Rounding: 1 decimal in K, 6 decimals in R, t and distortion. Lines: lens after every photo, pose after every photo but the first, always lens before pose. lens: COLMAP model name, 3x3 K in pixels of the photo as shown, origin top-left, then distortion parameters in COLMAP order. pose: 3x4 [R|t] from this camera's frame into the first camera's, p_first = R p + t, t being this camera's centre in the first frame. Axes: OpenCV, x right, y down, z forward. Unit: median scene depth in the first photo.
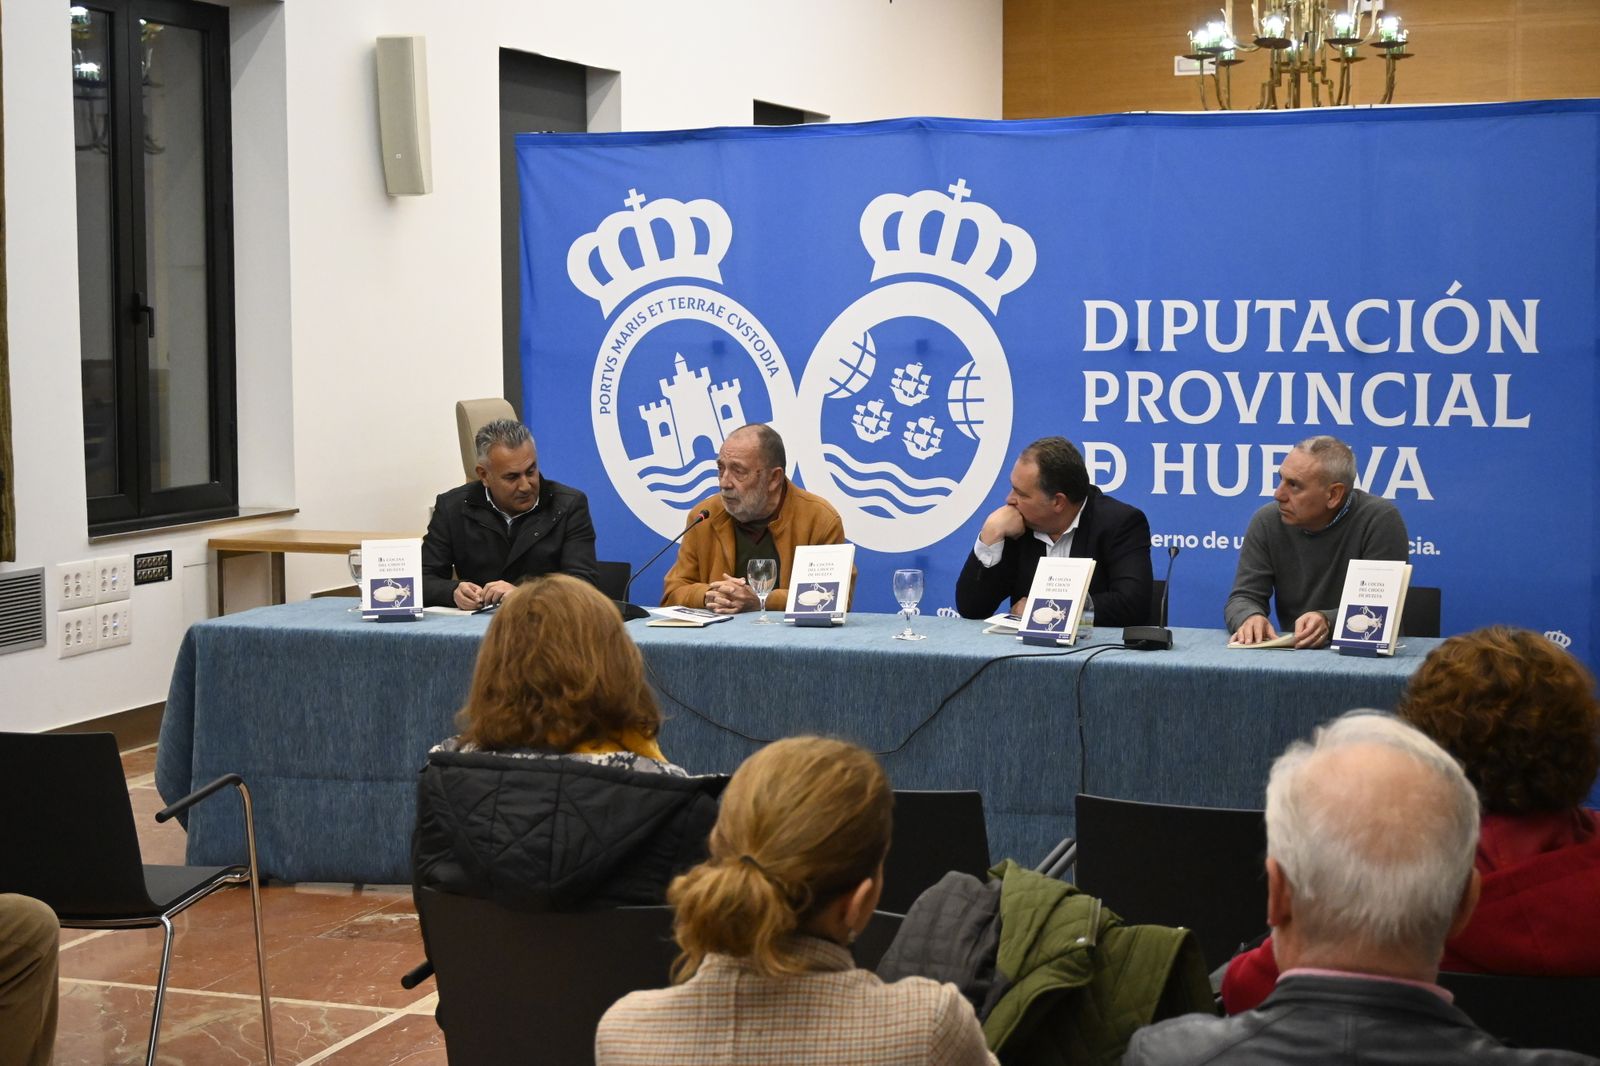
lens RADIAL K [[2596.3, 0, 799.9], [0, 2596.3, 534.8], [0, 0, 1]] dist [0.032728, -0.027345]
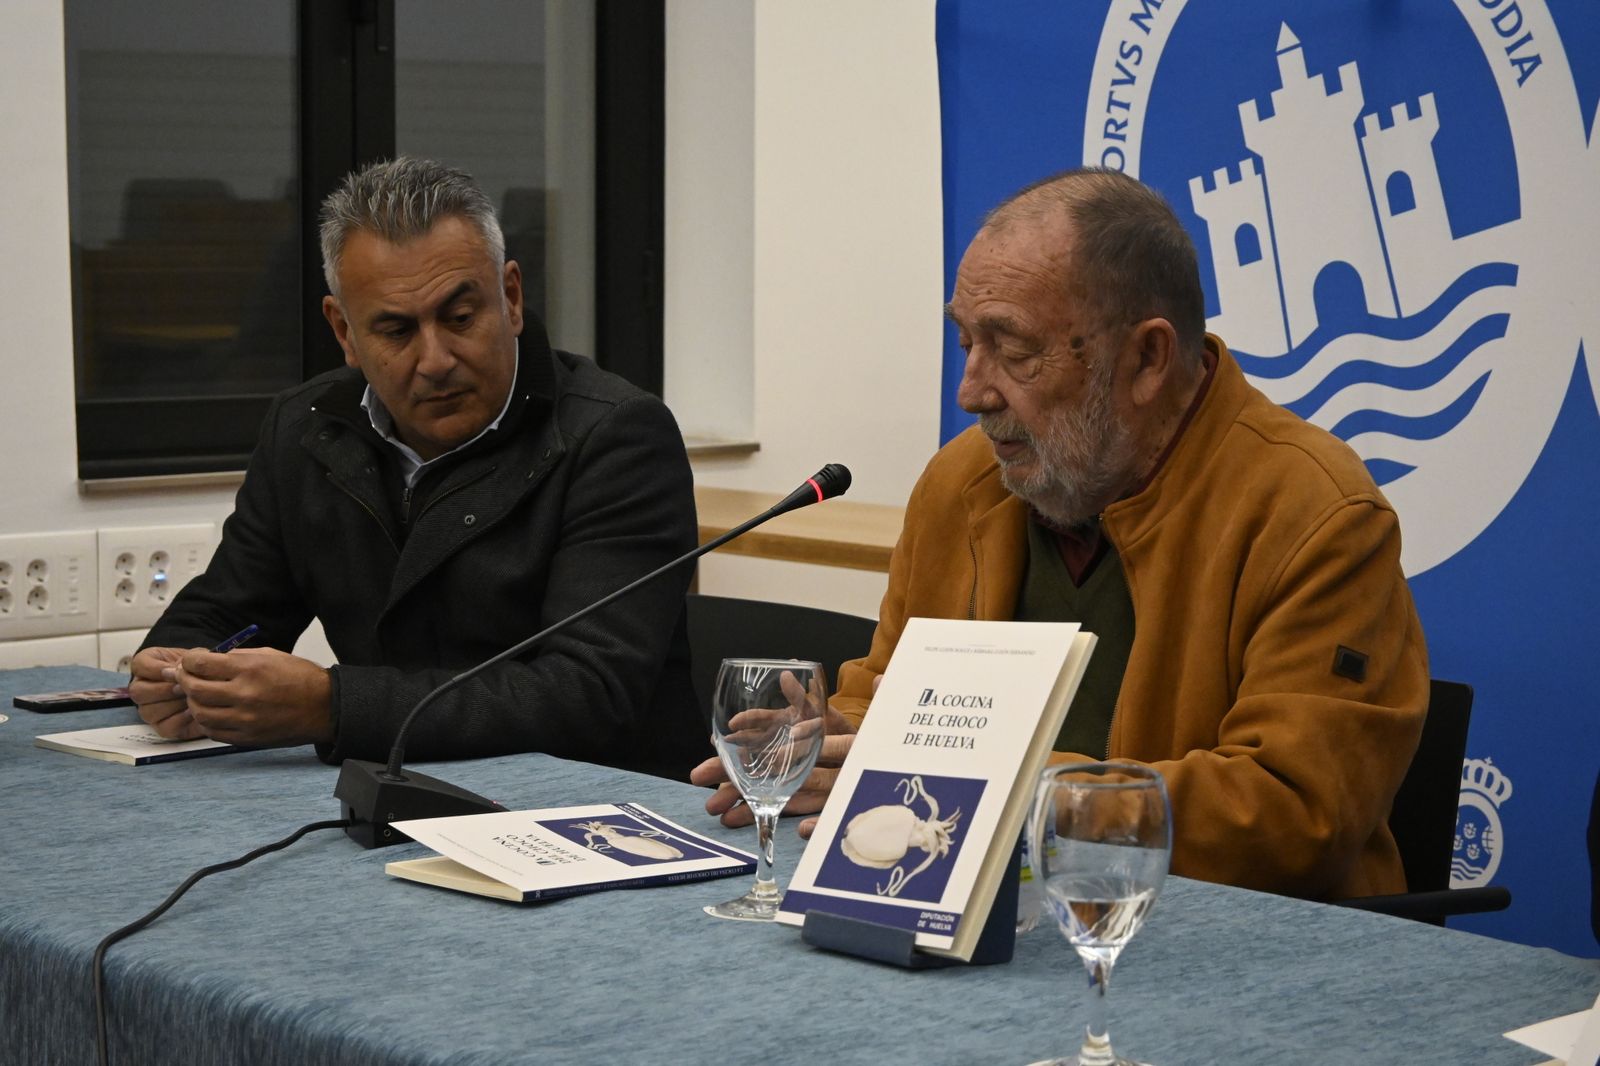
lens RADIAL K [[3403.0, 0, 766.7], [0, 3403.0, 539.7], [0, 0, 1]] dist [0.005616, -0.027990]
pose [[0.872717, 0.052917, -0.485351, 0.124814], [-0.047843, 0.998594, 0.022847, -0.008593], [0.485877, 0.003282, 0.874021, 0.602449]]
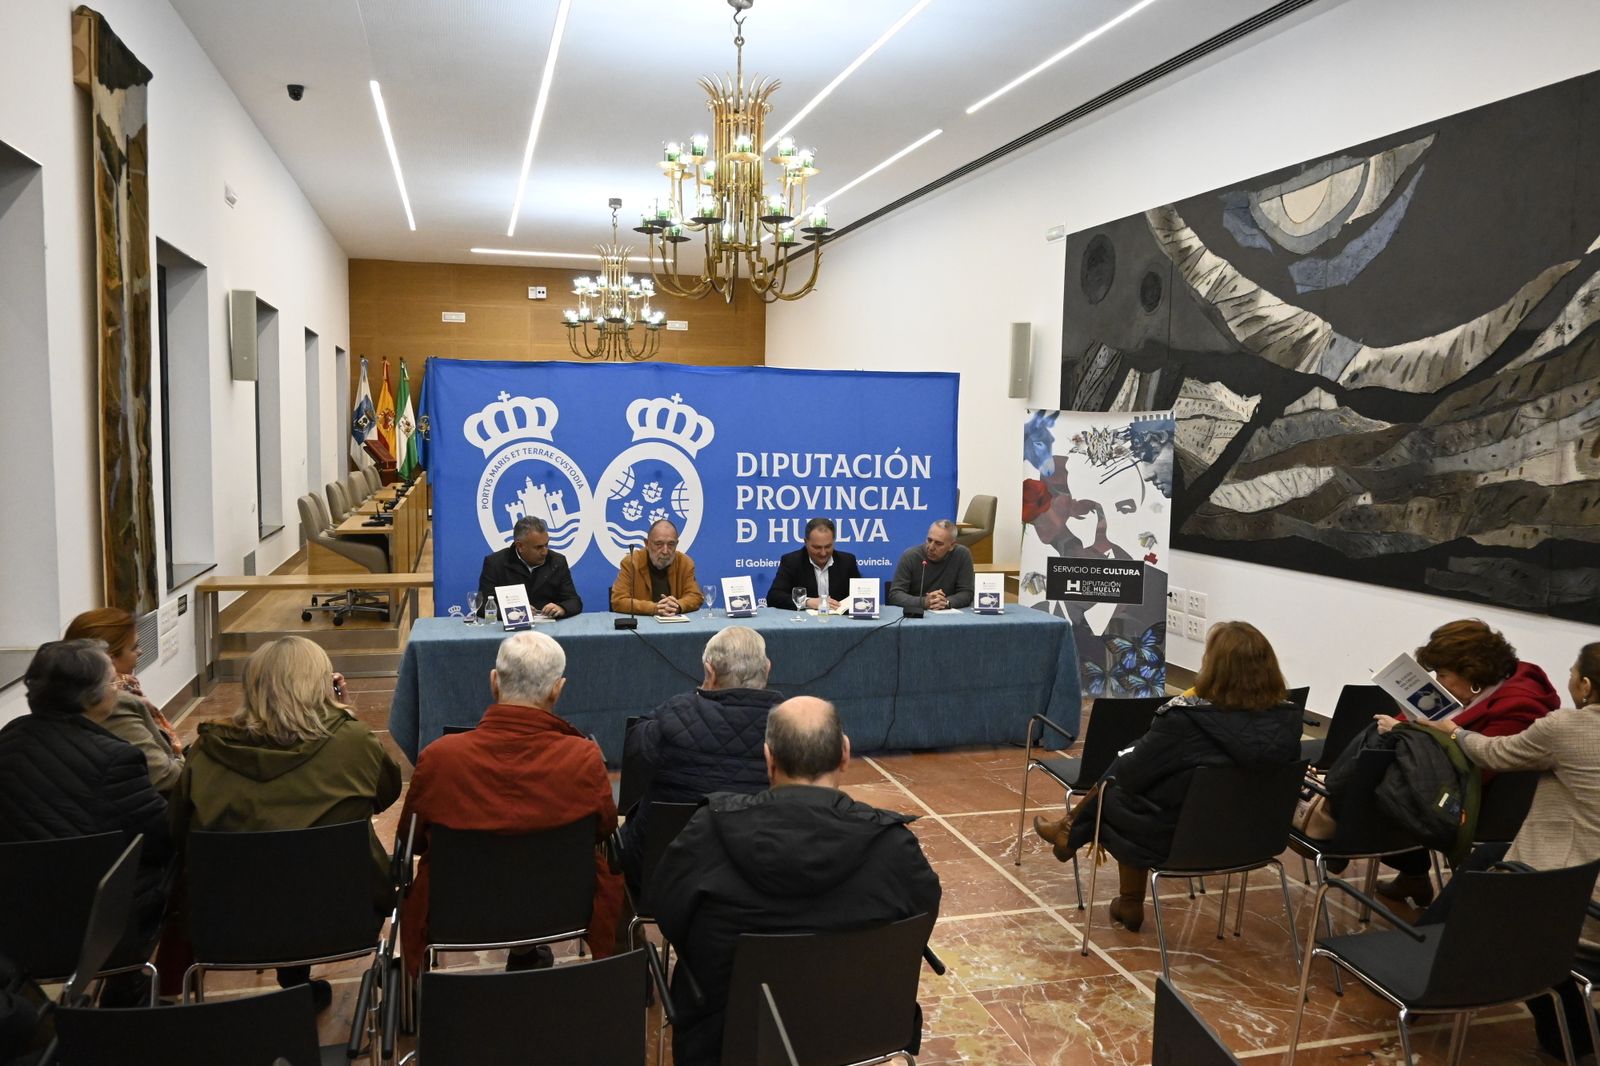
lens RADIAL K [[1221.3, 0, 801.4], [0, 1221.3, 534.4], [0, 0, 1]] dist [0.004068, 0.000423]
pose [[0.817451, -0.032251, 0.575095, -0.428249], [0.030307, 0.999456, 0.012970, -0.034838], [-0.575201, 0.006828, 0.817984, 0.151172]]
